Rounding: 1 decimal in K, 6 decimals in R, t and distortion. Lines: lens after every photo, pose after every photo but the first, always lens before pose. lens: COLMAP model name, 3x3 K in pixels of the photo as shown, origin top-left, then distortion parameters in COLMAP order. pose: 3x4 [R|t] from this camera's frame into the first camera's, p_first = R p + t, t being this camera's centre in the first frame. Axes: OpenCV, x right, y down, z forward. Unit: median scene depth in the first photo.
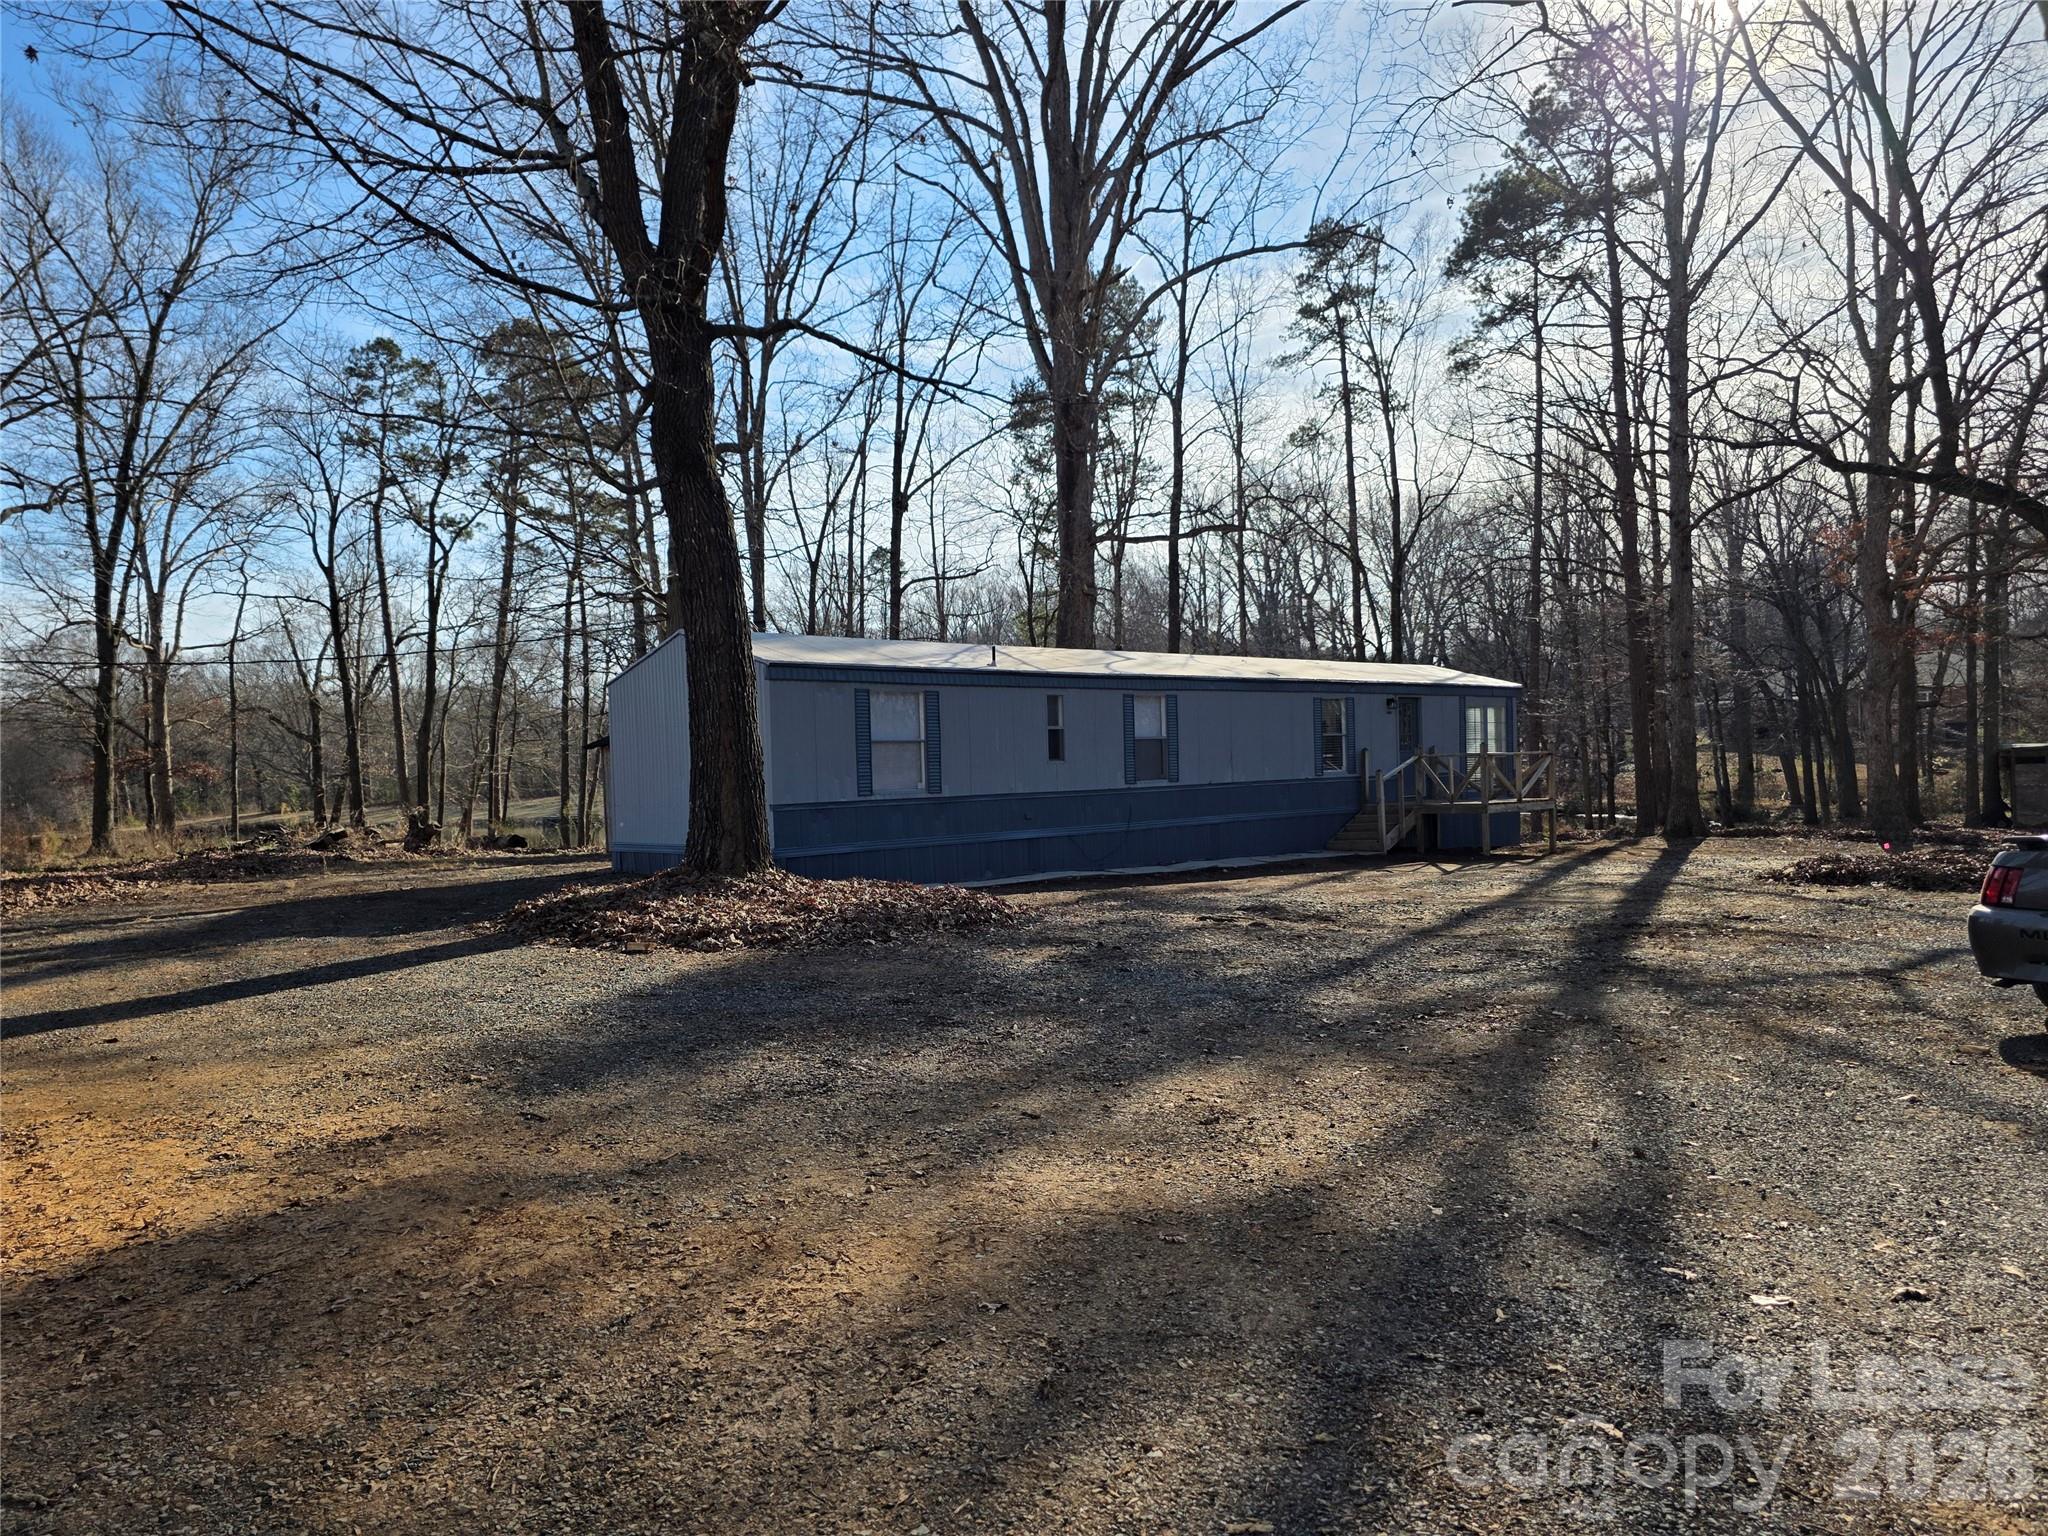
lens RADIAL K [[1358.1, 0, 1024.0], [0, 1358.1, 768.0], [0, 0, 1]] dist [-0.002571, 0.005263]
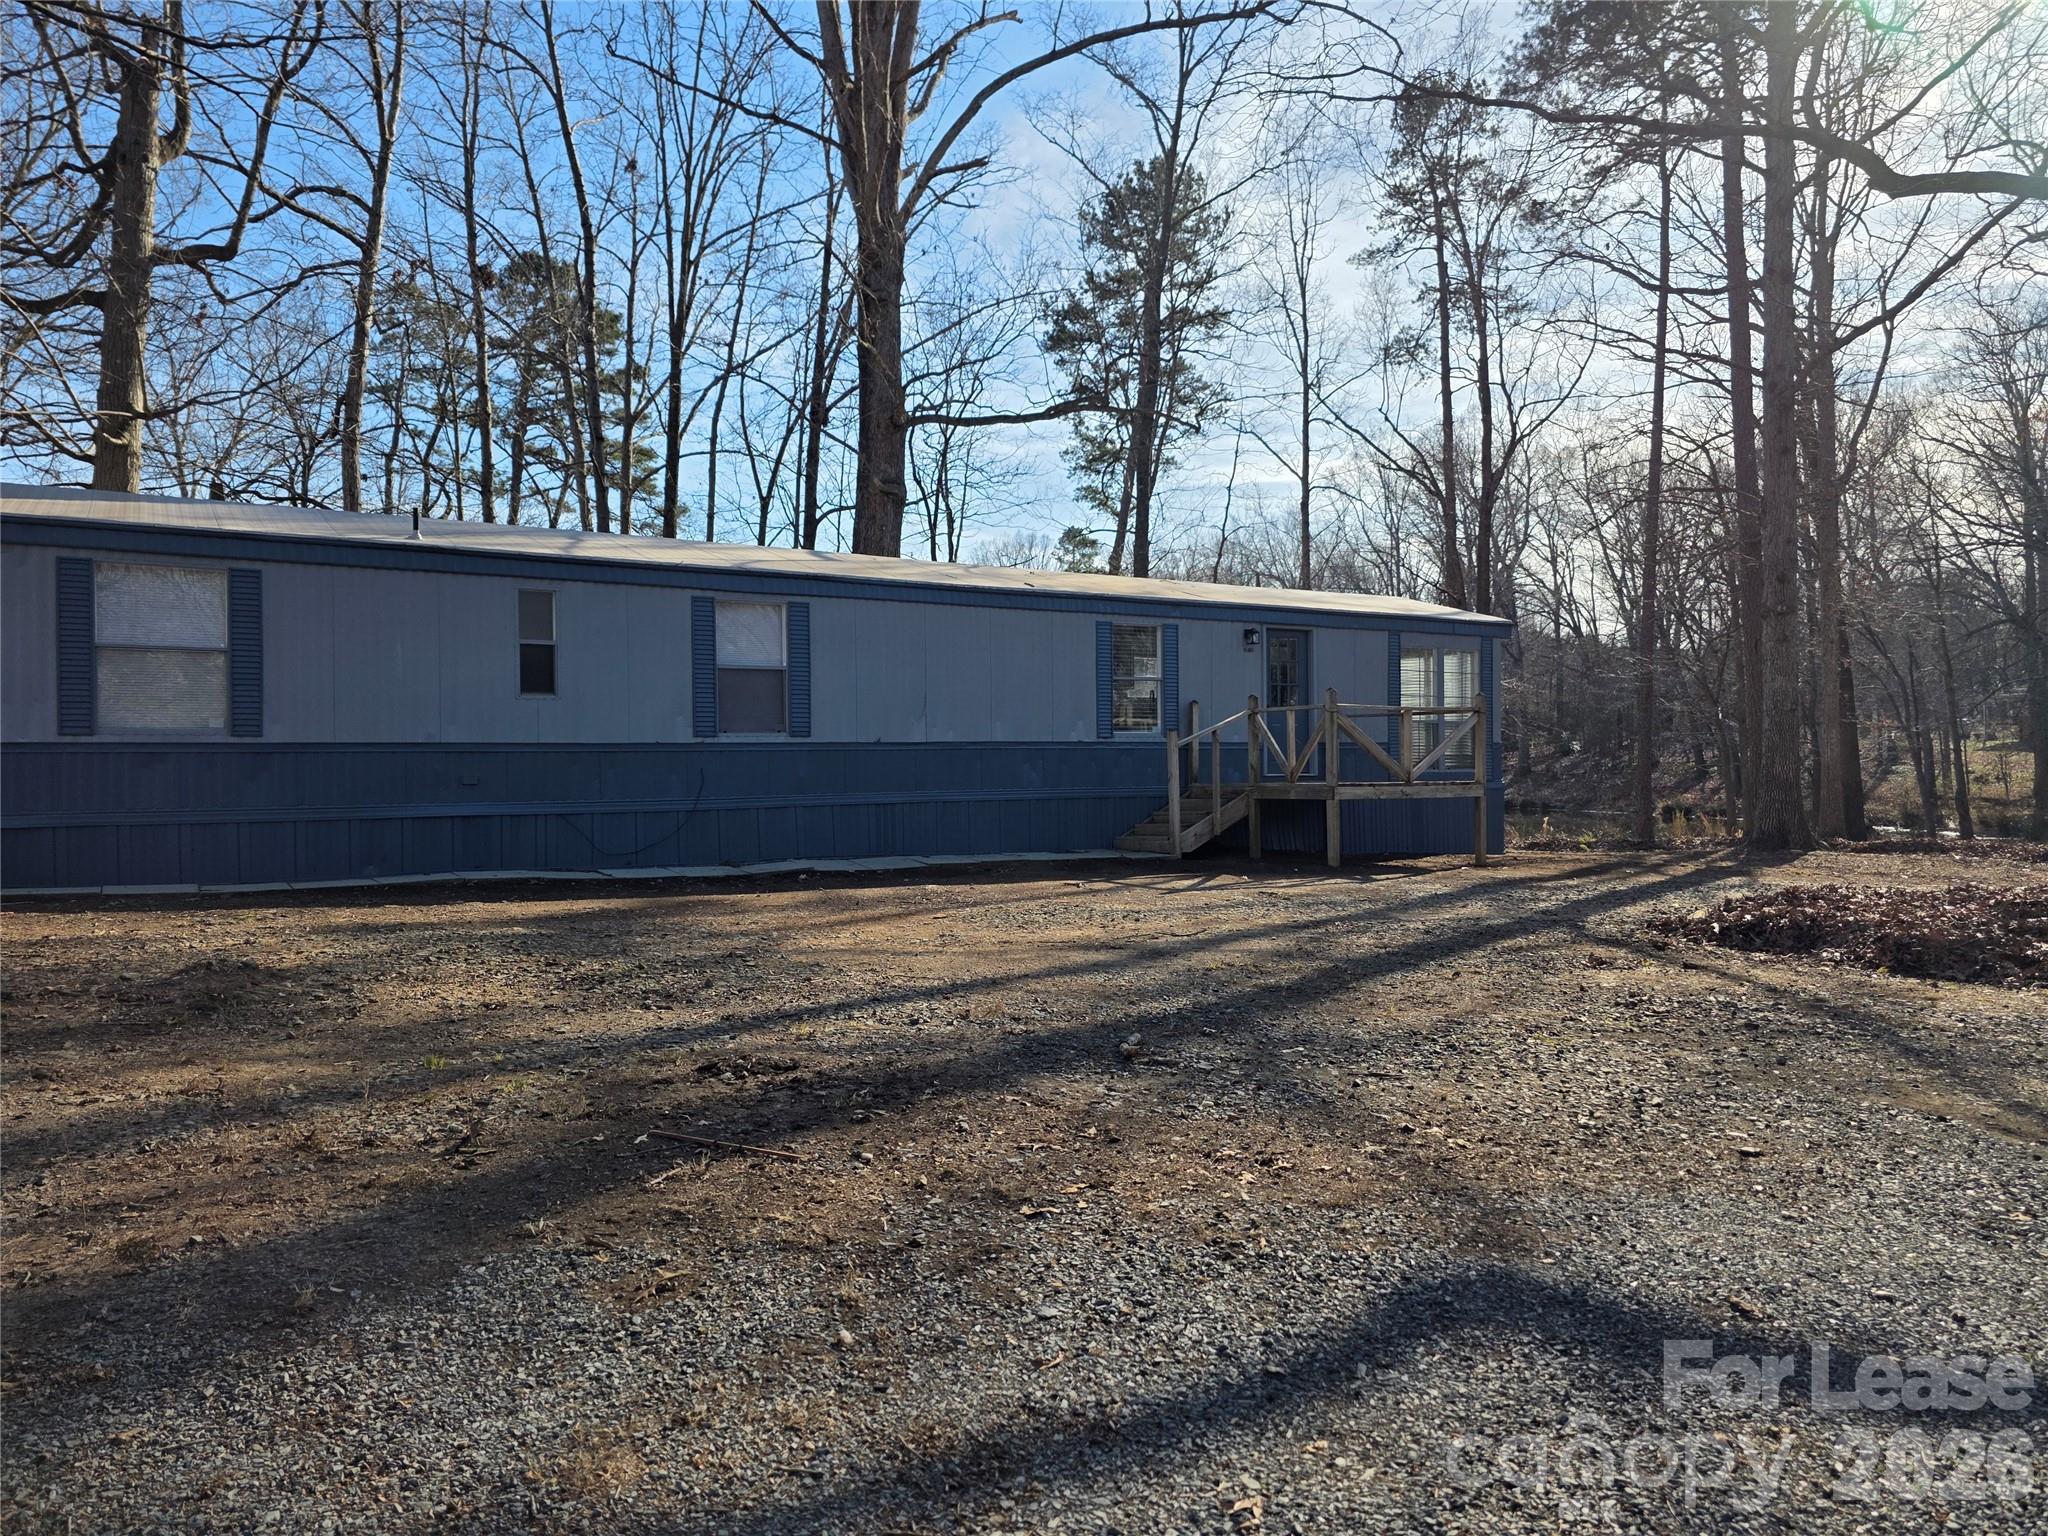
lens RADIAL K [[1358.1, 0, 1024.0], [0, 1358.1, 768.0], [0, 0, 1]] dist [-0.002571, 0.005263]
pose [[0.988270, 0.033313, -0.149038, 0.285771], [-0.030335, 0.999293, 0.022208, 0.006805], [0.149673, -0.017427, 0.988582, 0.338207]]
